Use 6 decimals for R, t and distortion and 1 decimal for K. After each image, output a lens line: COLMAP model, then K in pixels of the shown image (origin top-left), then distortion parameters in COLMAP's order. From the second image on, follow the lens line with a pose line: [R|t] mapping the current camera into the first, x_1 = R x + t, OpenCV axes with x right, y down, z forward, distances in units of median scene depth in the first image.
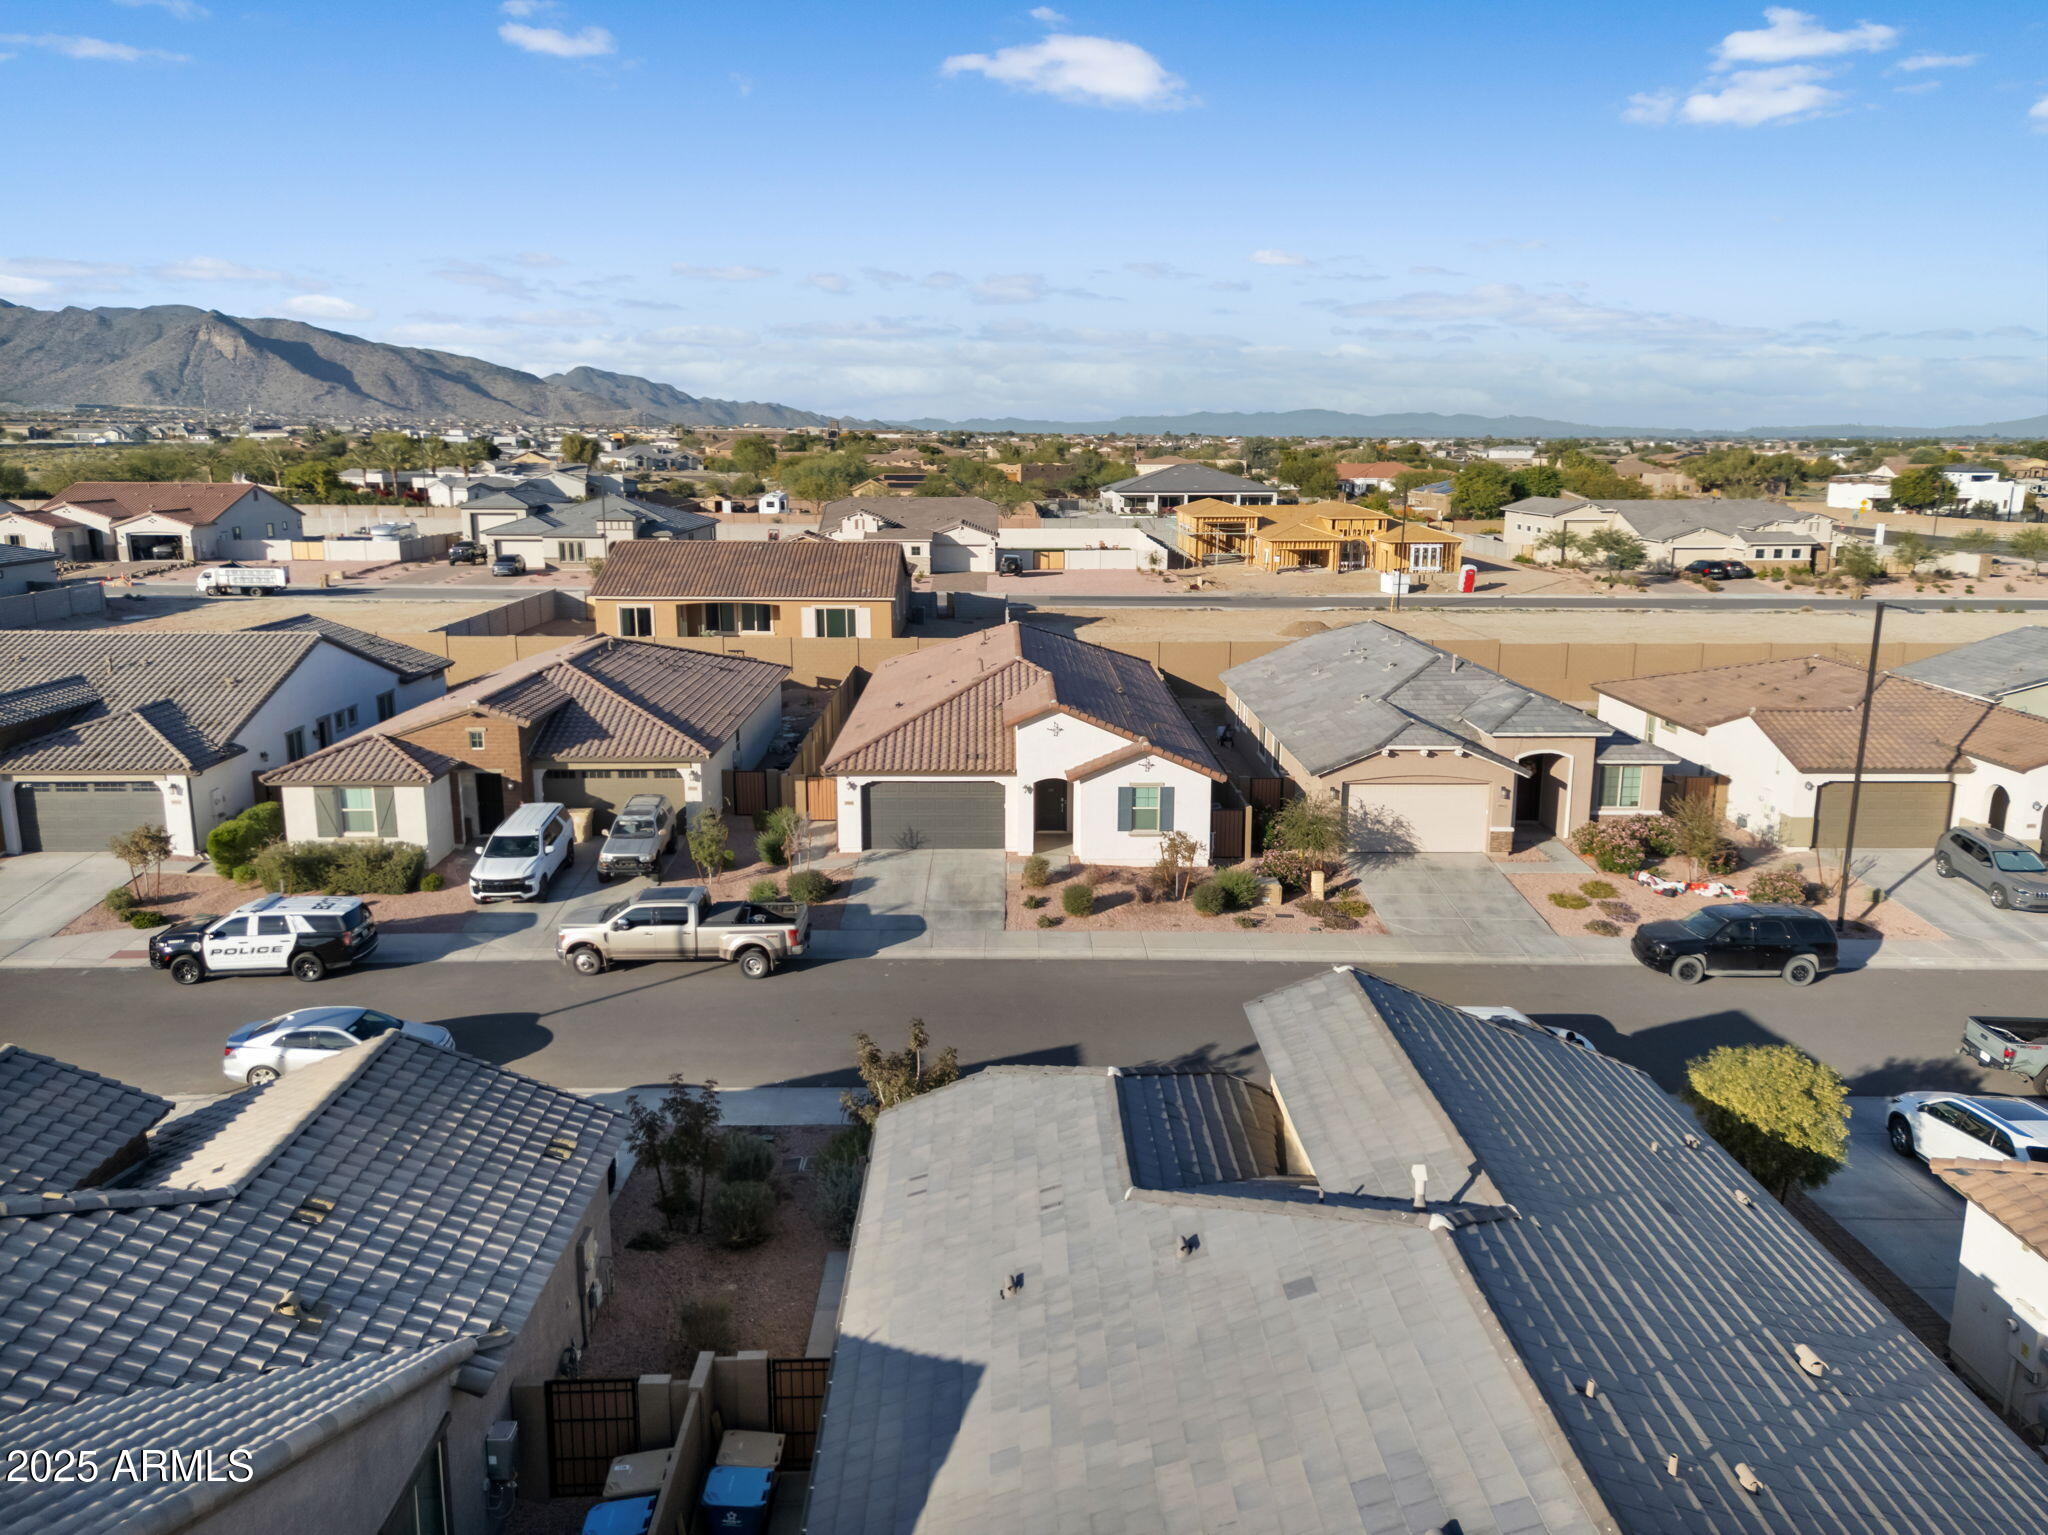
lens RADIAL K [[1521.4, 0, 1024.0], [0, 1521.4, 767.5], [0, 0, 1]] dist [0.068489, -0.073092]
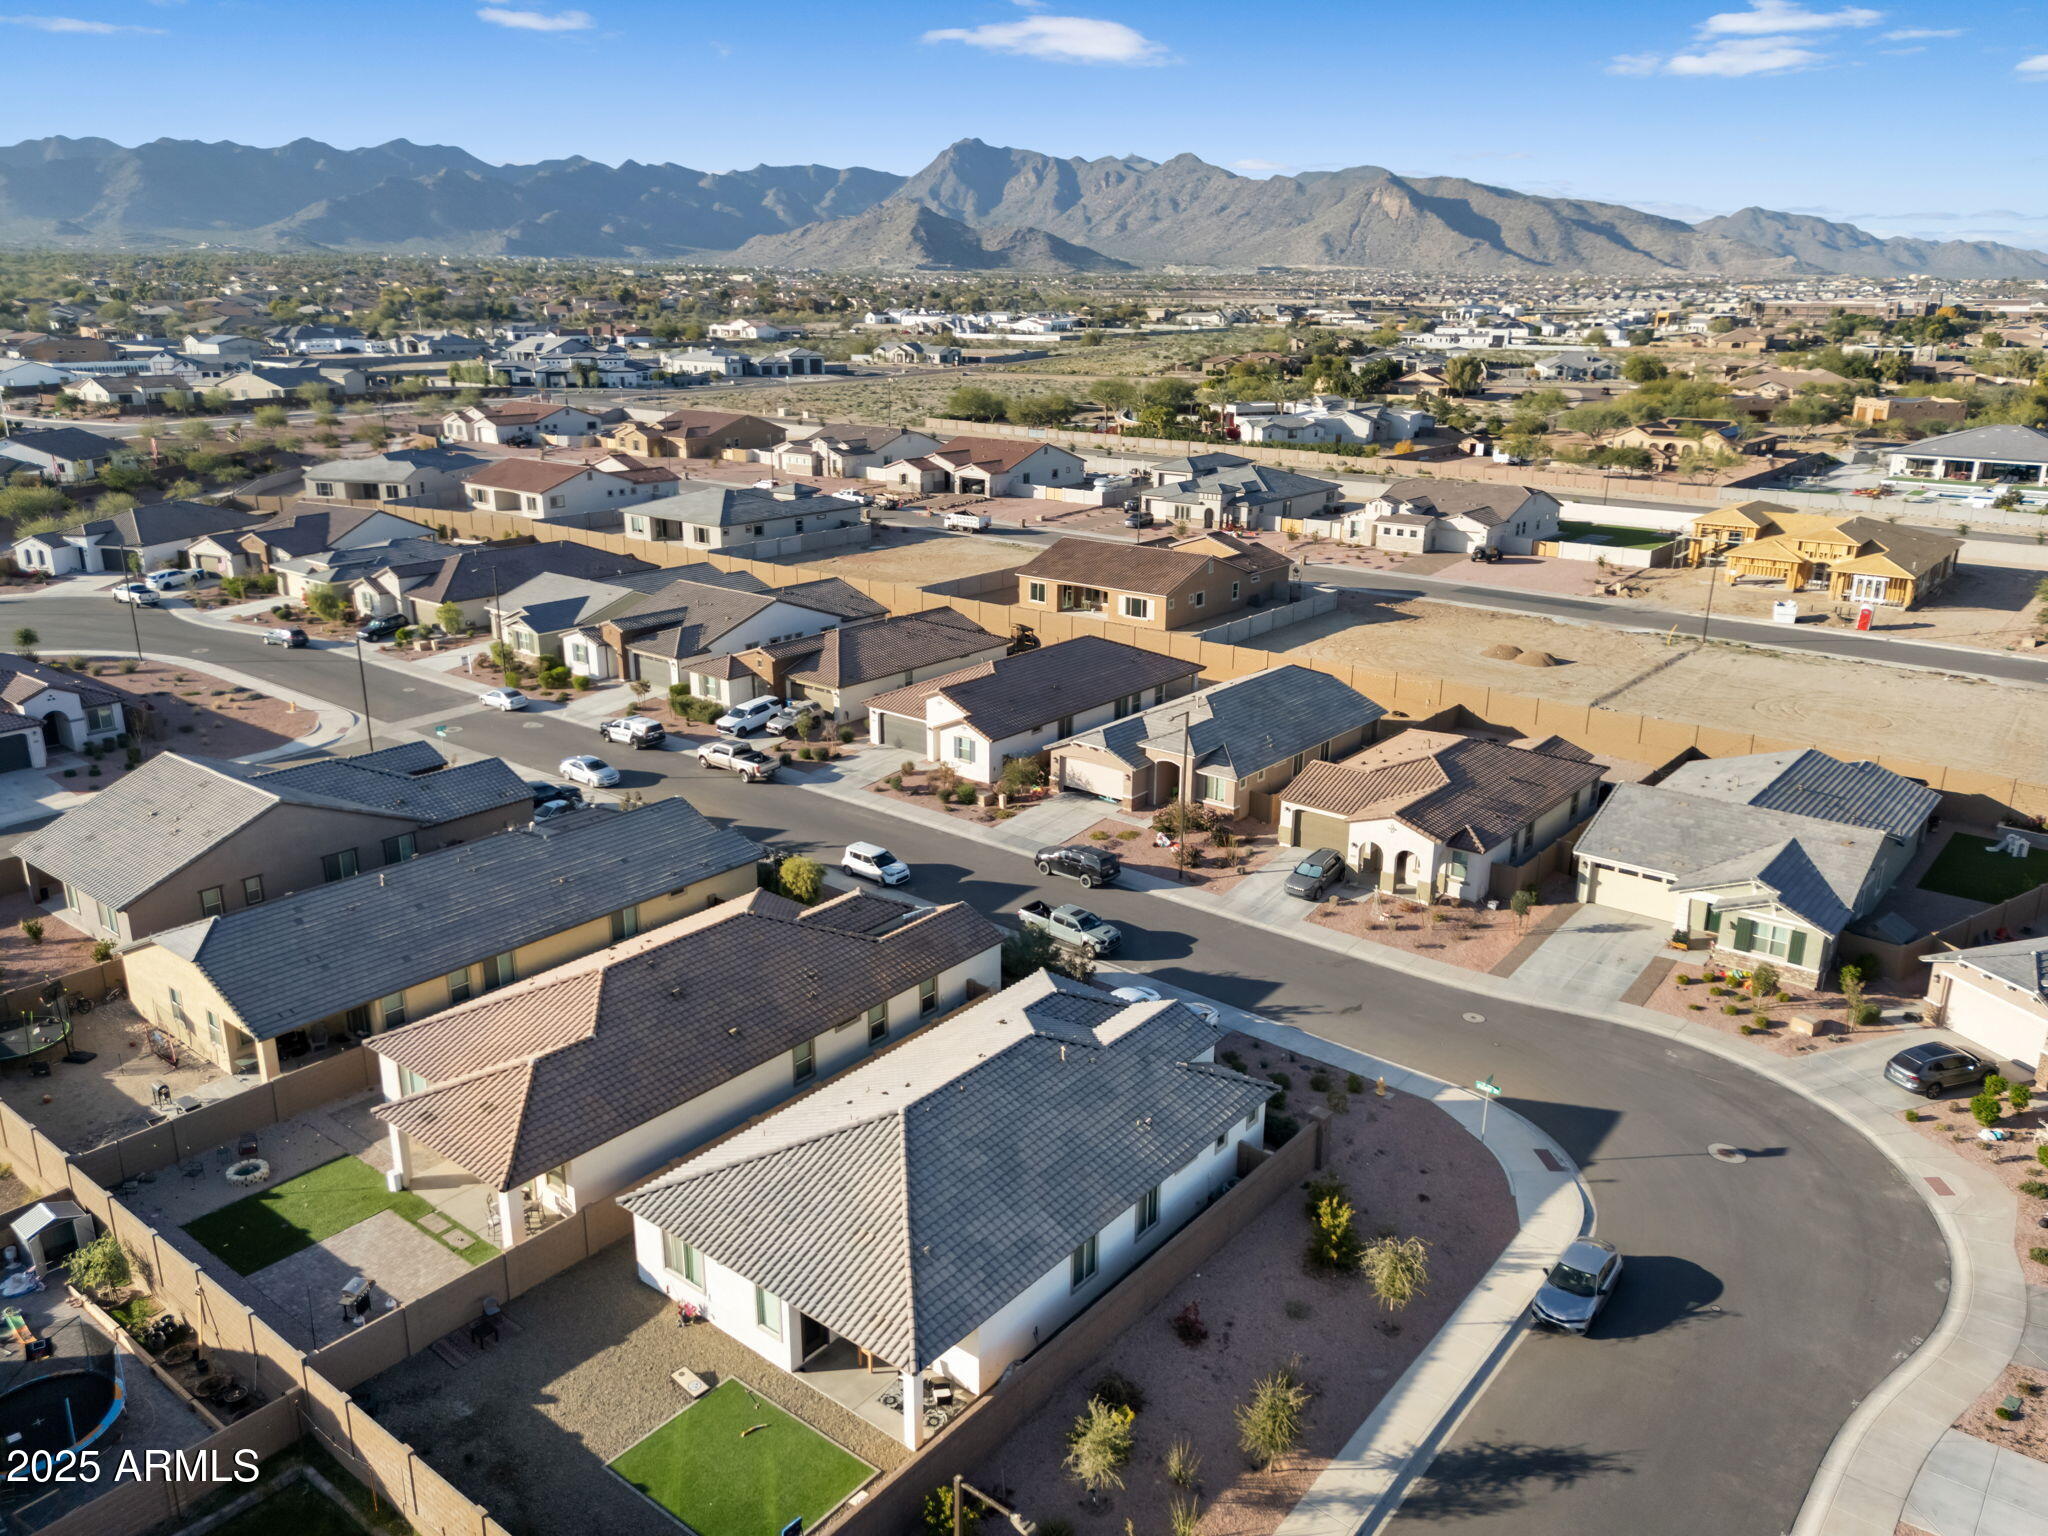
lens RADIAL K [[1470.8, 0, 1024.0], [0, 1470.8, 768.0], [0, 0, 1]] dist [0.069882, -0.062173]
pose [[0.772464, 0.197424, -0.603592, 1.313930], [-0.138602, 0.979949, 0.143142, -0.237736], [0.619749, -0.026913, 0.784338, -0.490249]]
